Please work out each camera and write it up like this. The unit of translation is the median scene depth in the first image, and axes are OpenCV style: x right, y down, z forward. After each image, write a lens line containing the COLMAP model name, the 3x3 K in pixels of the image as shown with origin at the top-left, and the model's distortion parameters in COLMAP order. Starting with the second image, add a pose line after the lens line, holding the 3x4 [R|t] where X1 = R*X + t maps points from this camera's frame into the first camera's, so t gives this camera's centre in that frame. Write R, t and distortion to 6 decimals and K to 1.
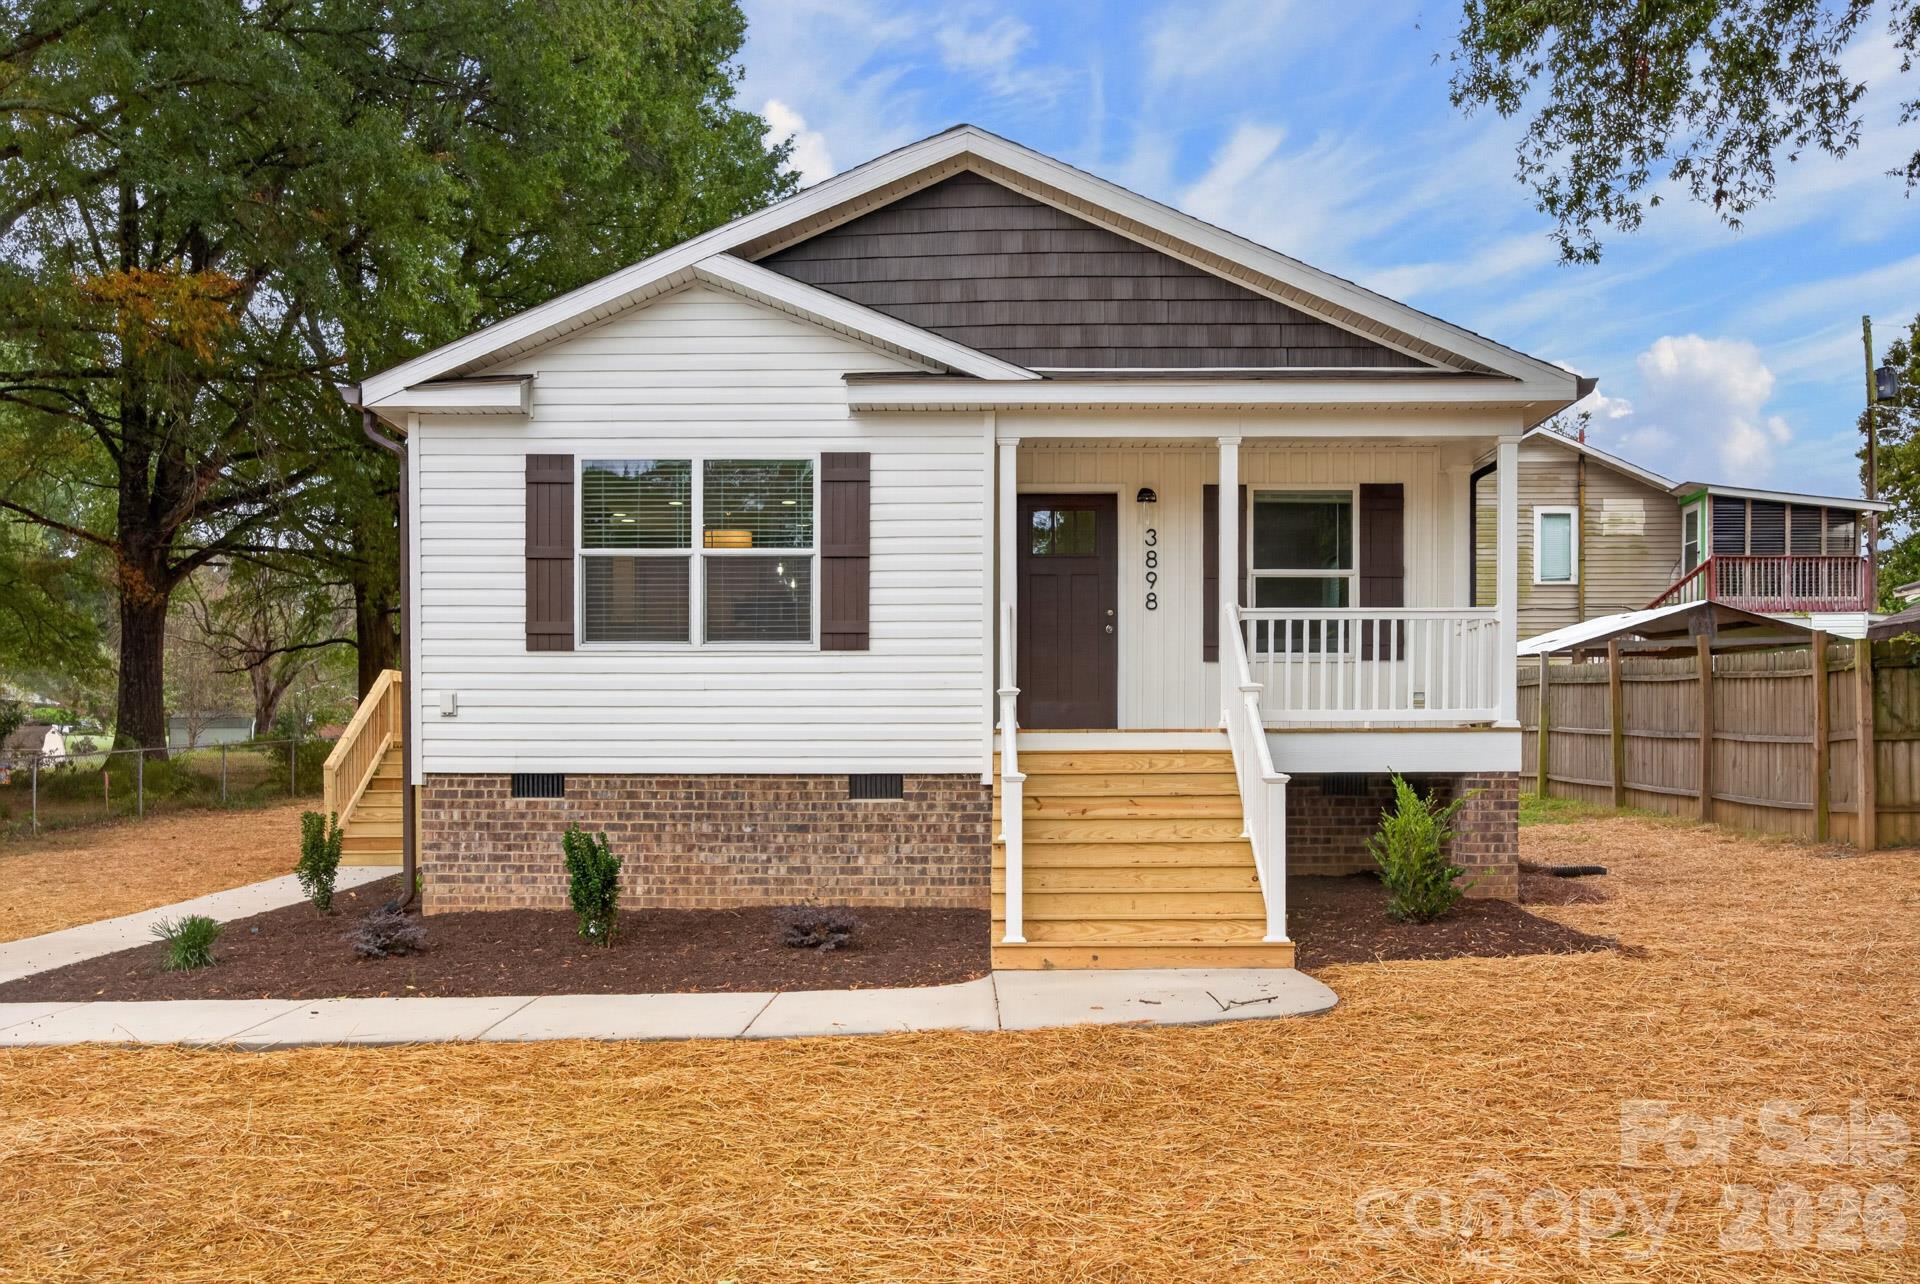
lens RADIAL K [[1763.0, 0, 970.2], [0, 1763.0, 754.0], [0, 0, 1]] dist [-0.039901, 0.000000]
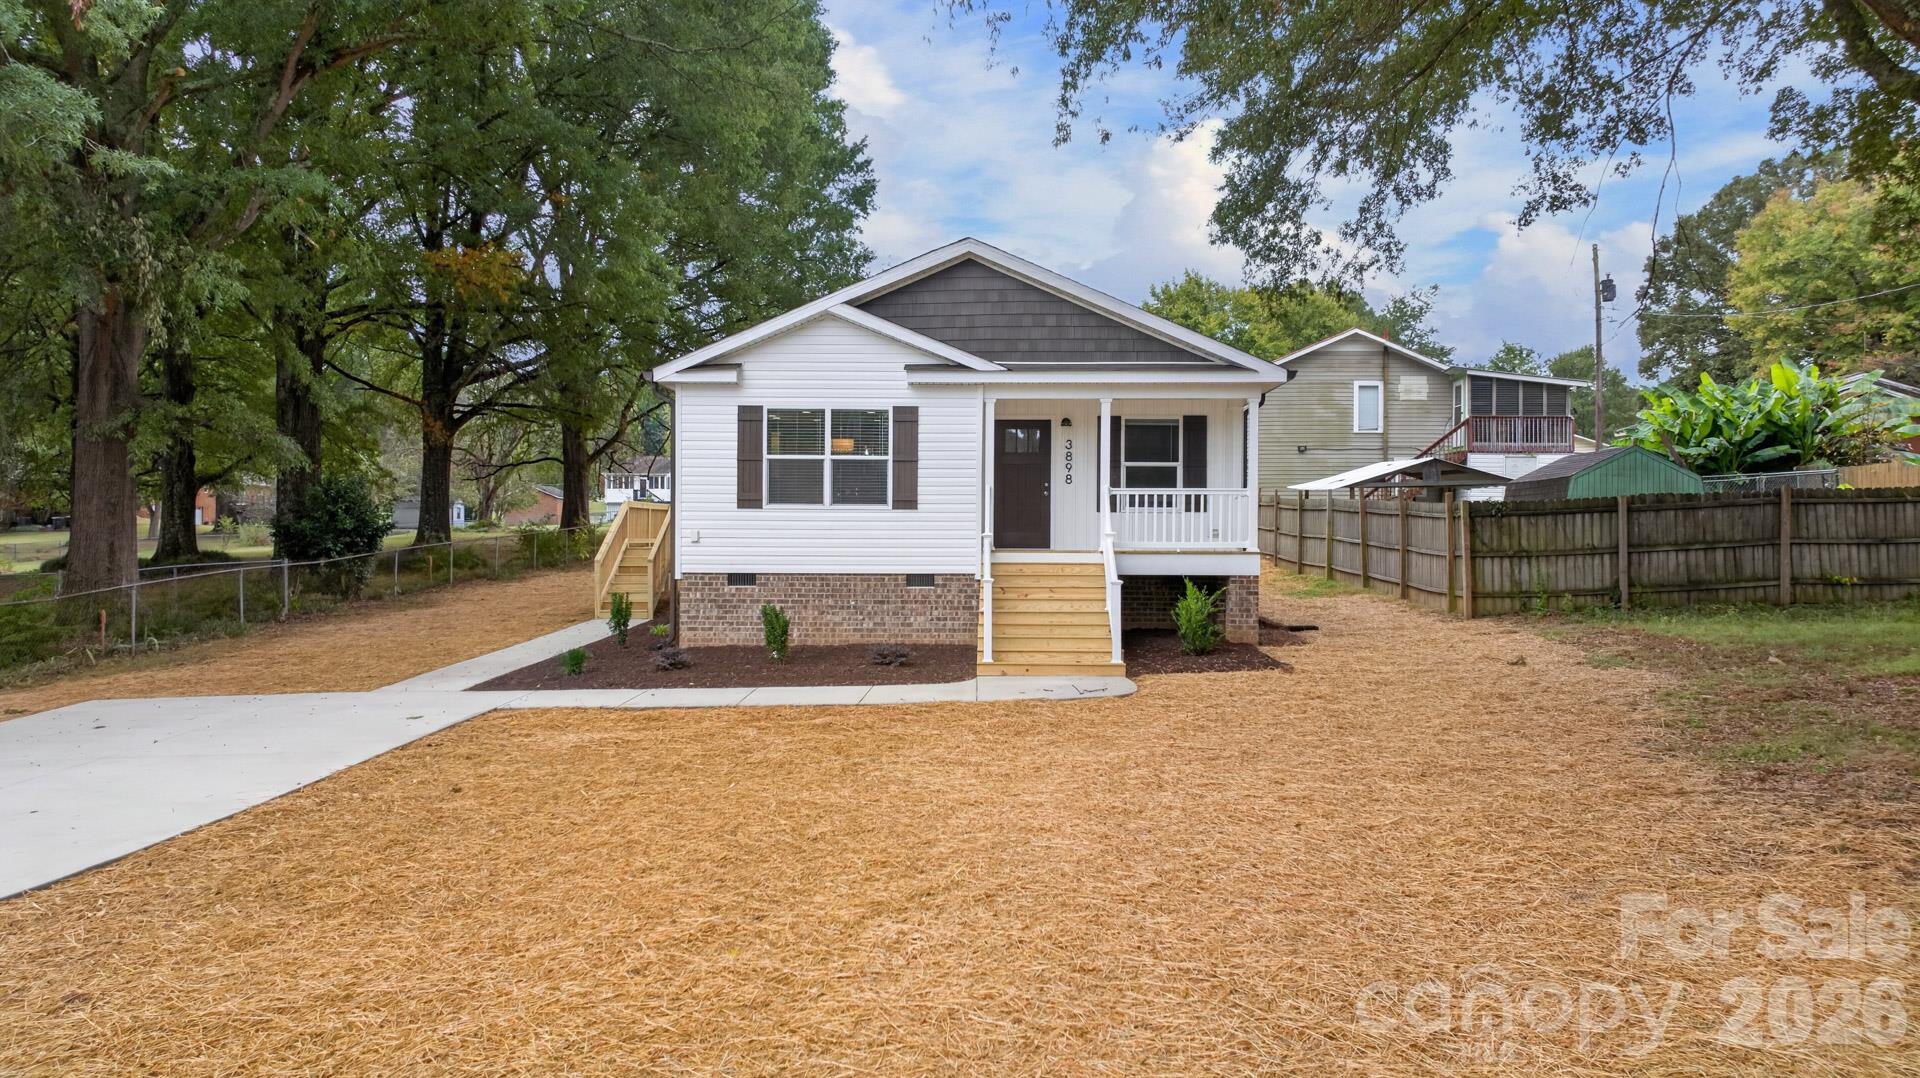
lens RADIAL K [[1281.6, 0, 978.9], [0, 1281.6, 479.8], [0, 0, 1]] dist [0.027834, -0.005550]
pose [[0.999969, 0.005106, -0.005970, 0.017554], [-0.005341, 0.999180, -0.040129, -0.035212], [0.005760, 0.040160, 0.999177, -0.387401]]
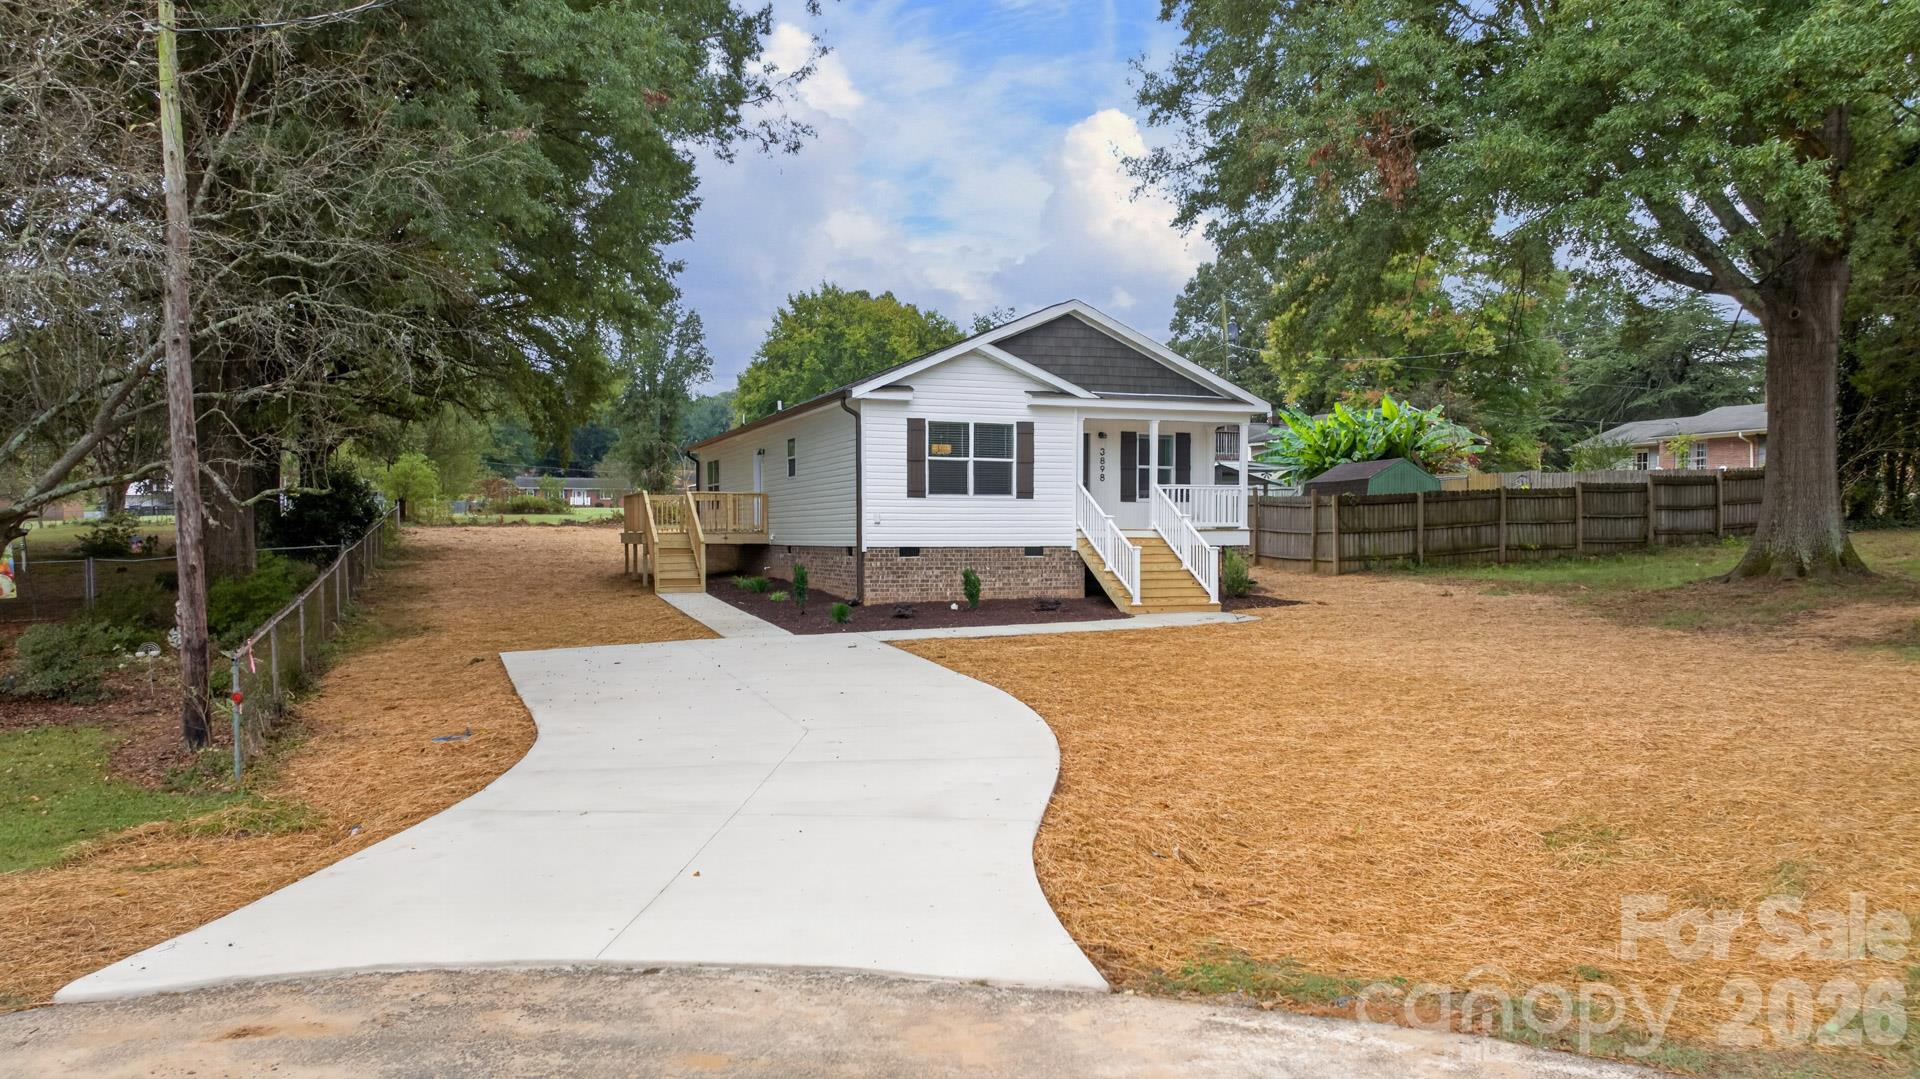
lens RADIAL K [[1281.6, 0, 966.1], [0, 1281.6, 519.3], [0, 0, 1]] dist [0.027834, -0.005550]
pose [[0.931298, 0.004261, 0.364234, -0.830537], [-0.001279, 0.999964, -0.008426, -0.012900], [-0.364256, 0.007381, 0.931269, -0.709265]]
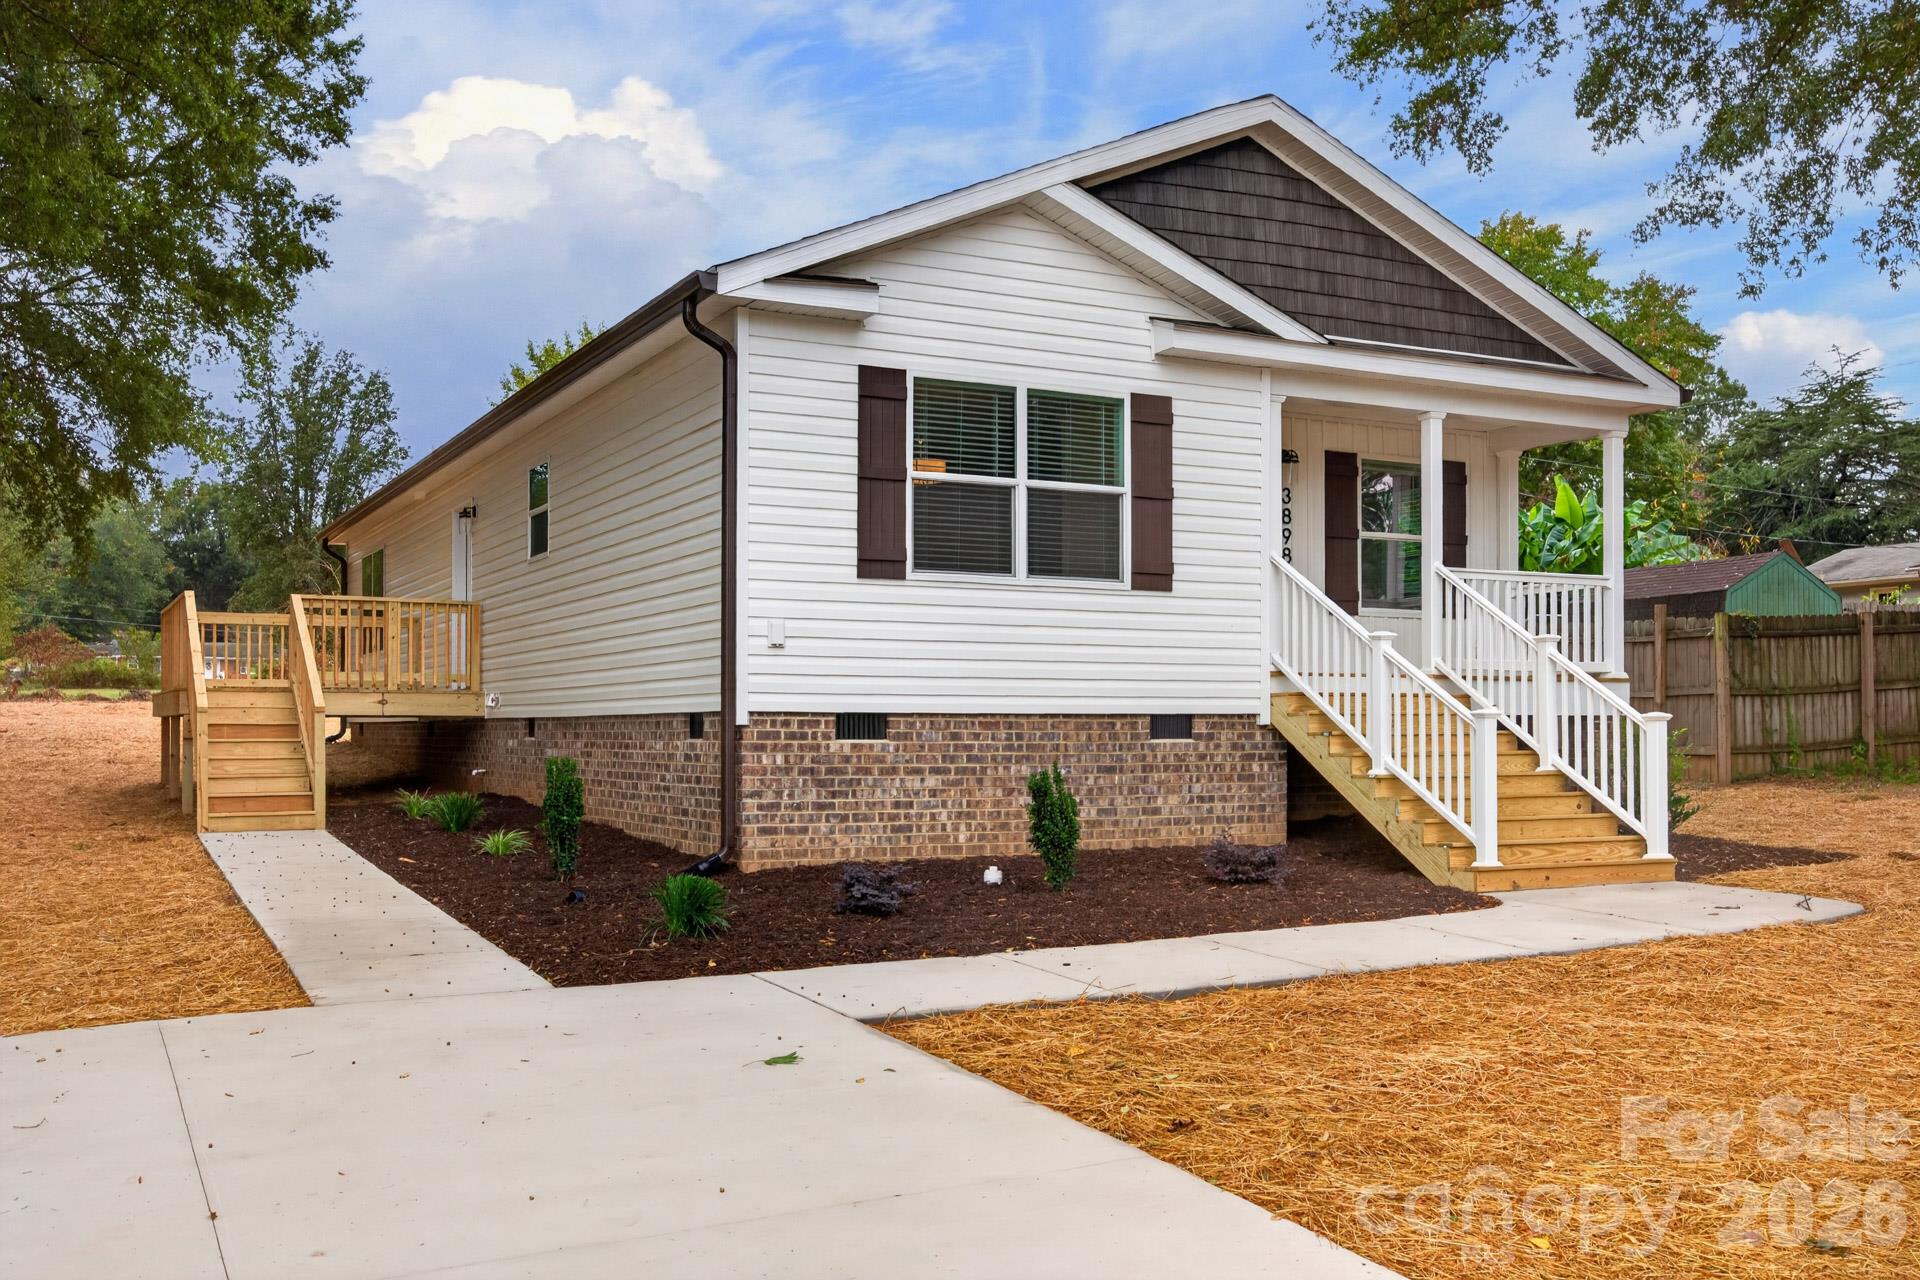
lens RADIAL K [[1763.0, 0, 959.4], [0, 1763.0, 655.4], [0, 0, 1]] dist [-0.039901, 0.000000]
pose [[0.887666, 0.020736, 0.460020, -0.625720], [-0.002673, 0.999201, -0.039881, 0.017856], [-0.460480, 0.034172, 0.887012, 0.163141]]
